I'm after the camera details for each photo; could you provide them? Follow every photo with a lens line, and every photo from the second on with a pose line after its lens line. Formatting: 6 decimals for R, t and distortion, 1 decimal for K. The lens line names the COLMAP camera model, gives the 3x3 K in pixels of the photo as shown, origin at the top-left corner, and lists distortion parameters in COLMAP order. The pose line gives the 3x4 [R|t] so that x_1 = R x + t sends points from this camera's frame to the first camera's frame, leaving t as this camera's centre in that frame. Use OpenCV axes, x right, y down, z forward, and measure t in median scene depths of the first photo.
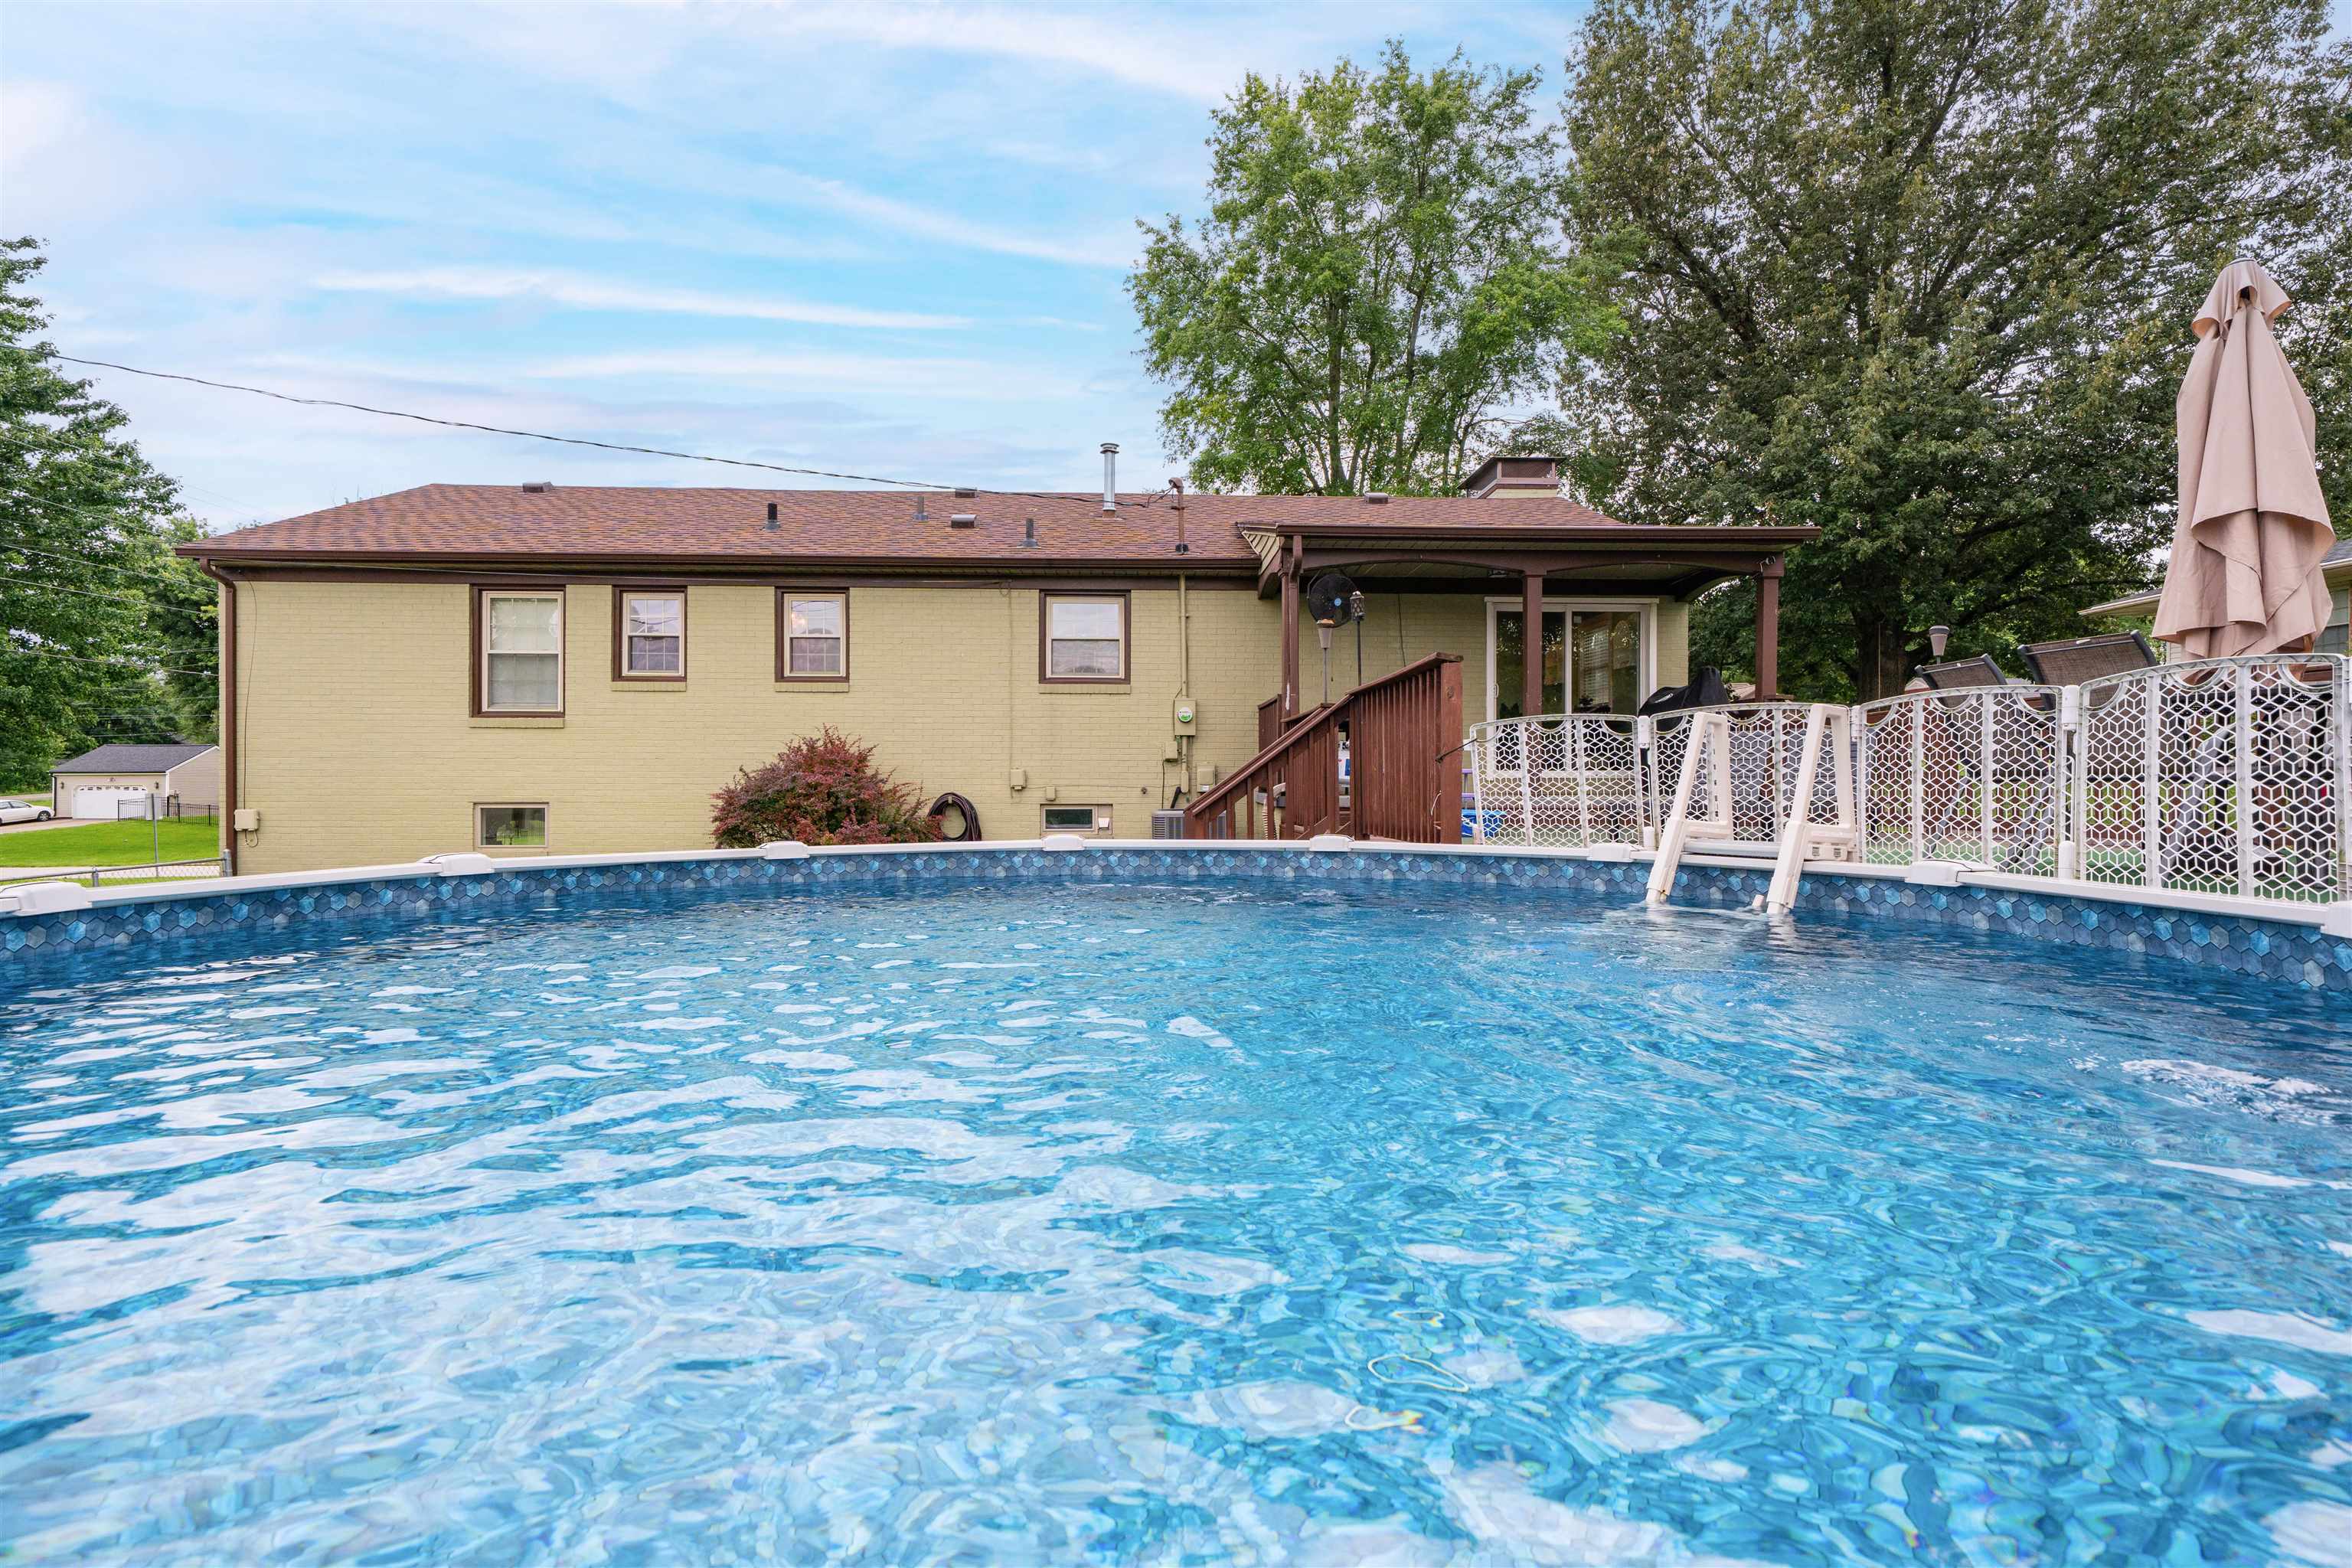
lens RADIAL K [[1153.2, 0, 1156.0], [0, 1153.2, 783.3], [0, 0, 1]] dist [0.001002, -0.000148]
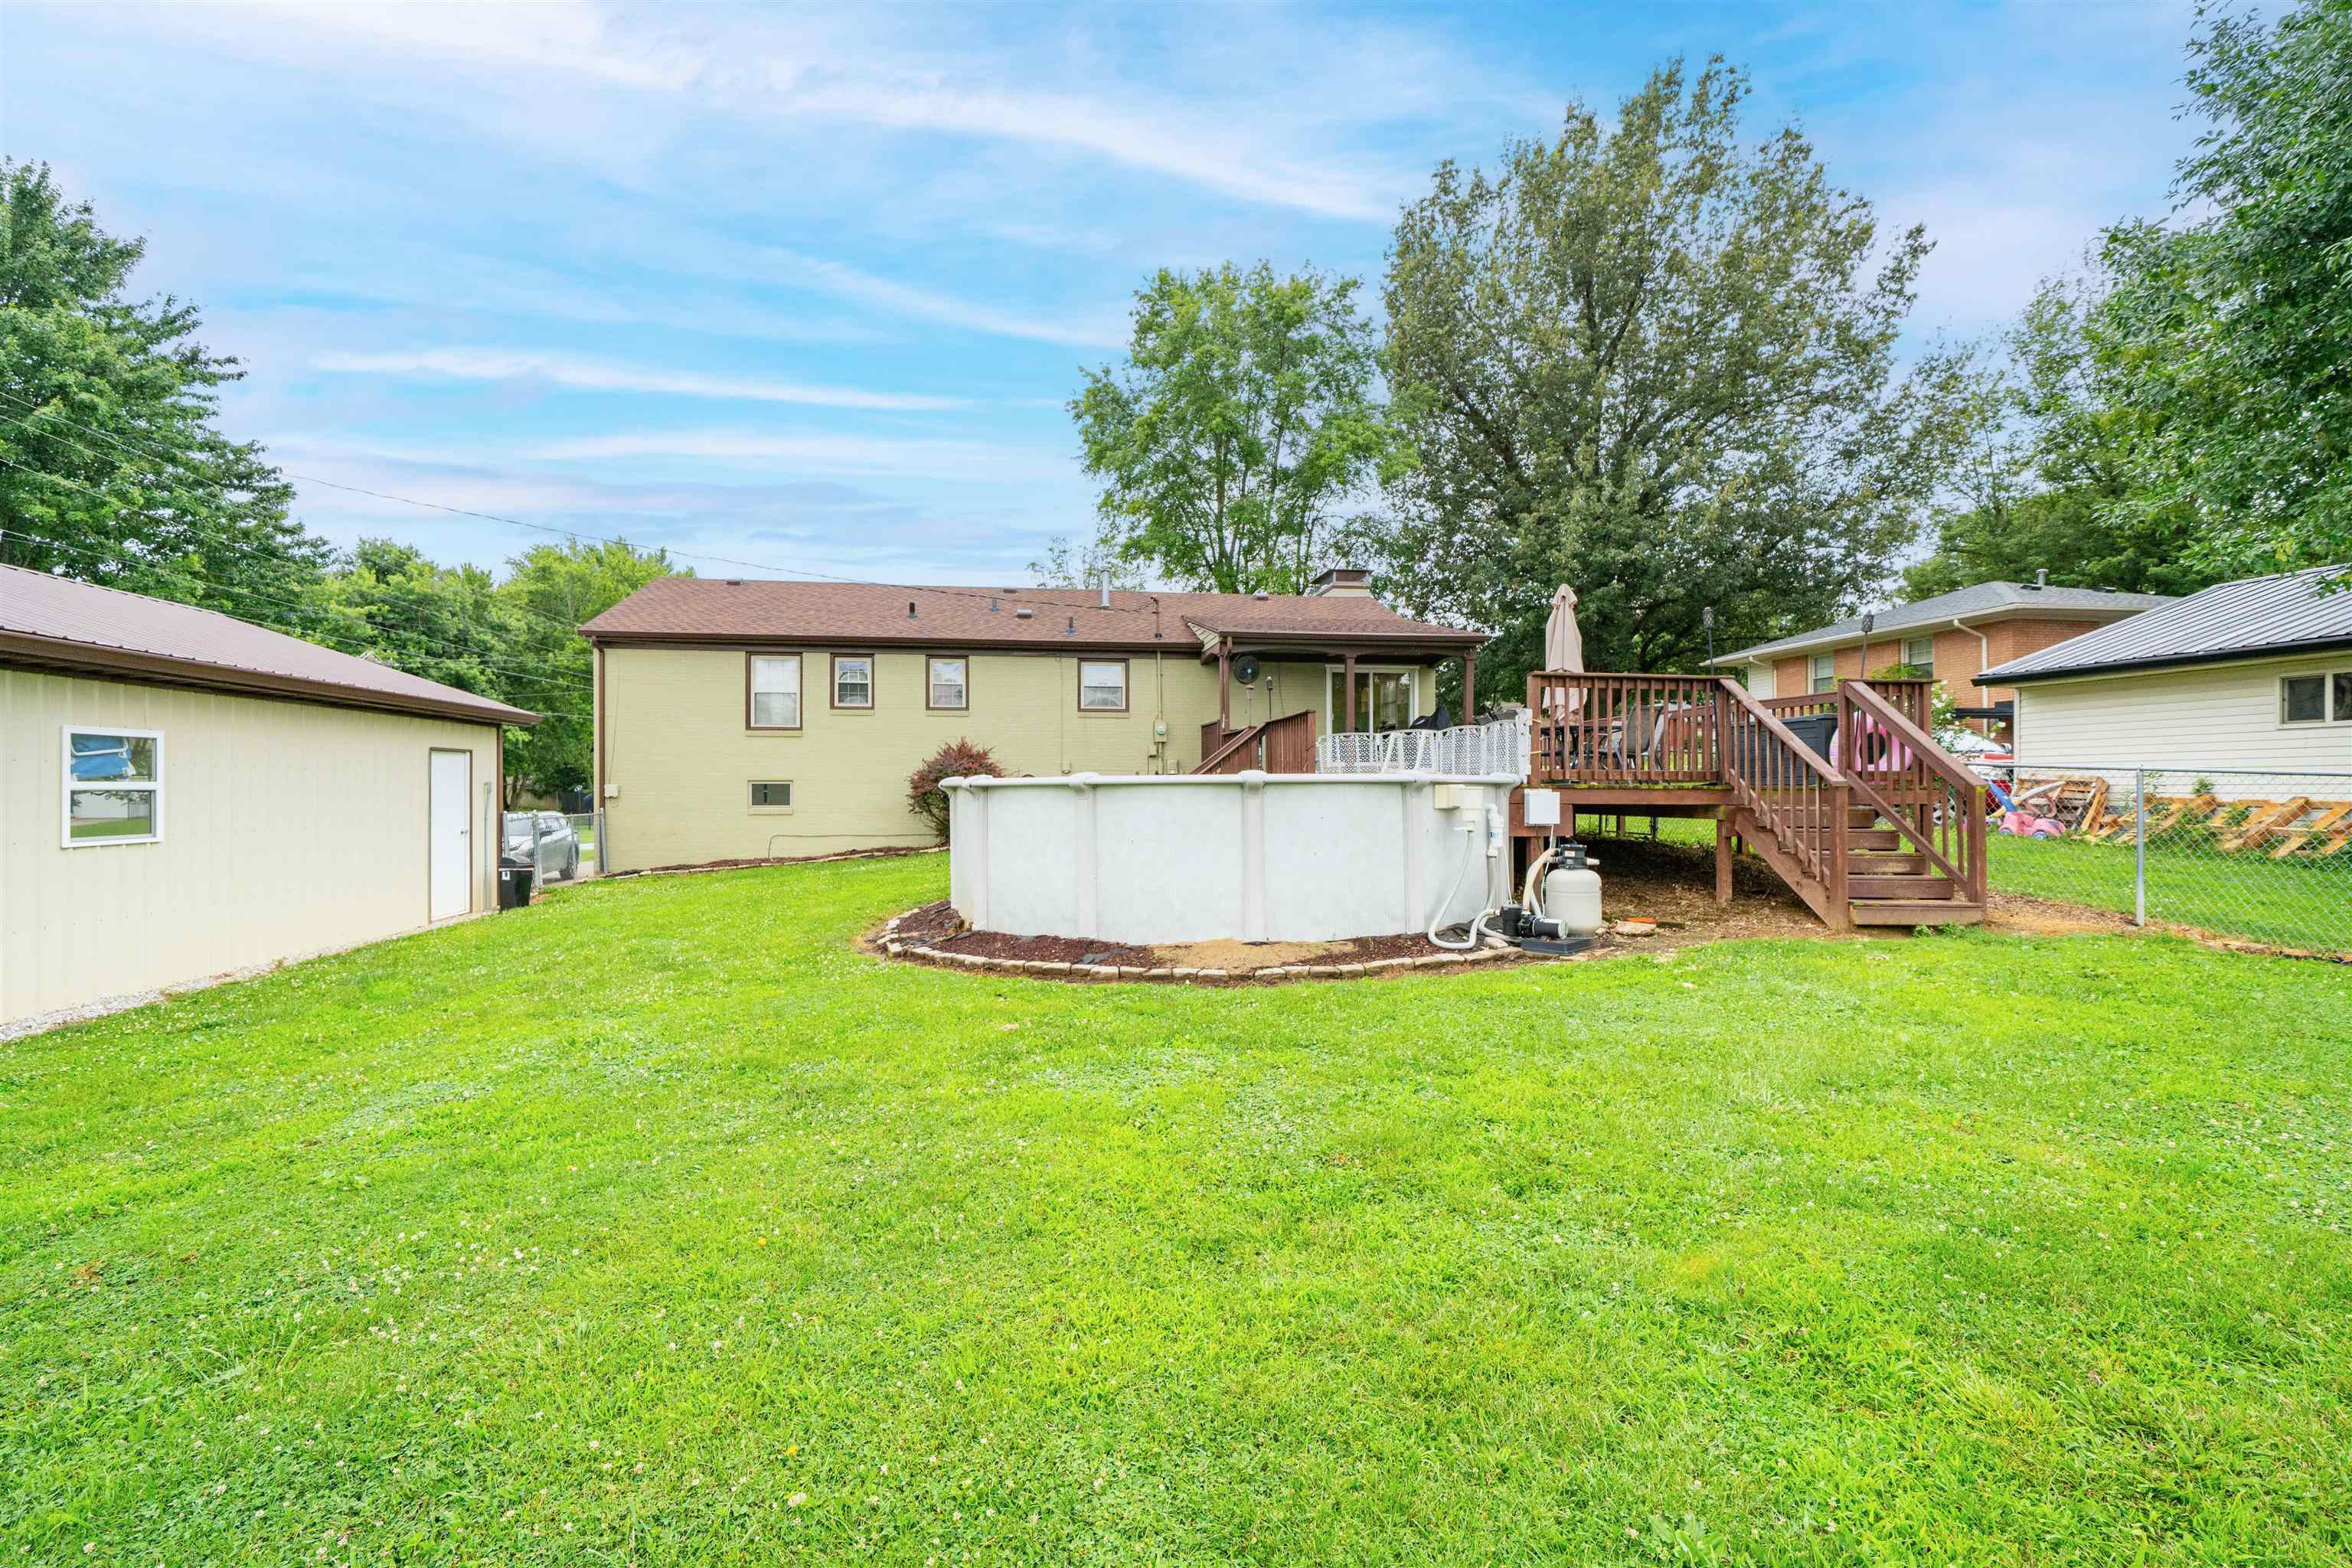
lens RADIAL K [[1023.1, 0, 1180.6], [0, 1023.1, 791.7], [0, 0, 1]] dist [0.004318, 0.000147]
pose [[0.991011, -0.004822, 0.133697, -0.071990], [0.004107, 0.999976, 0.005619, 0.012561], [-0.133721, -0.005019, 0.991006, -0.260649]]
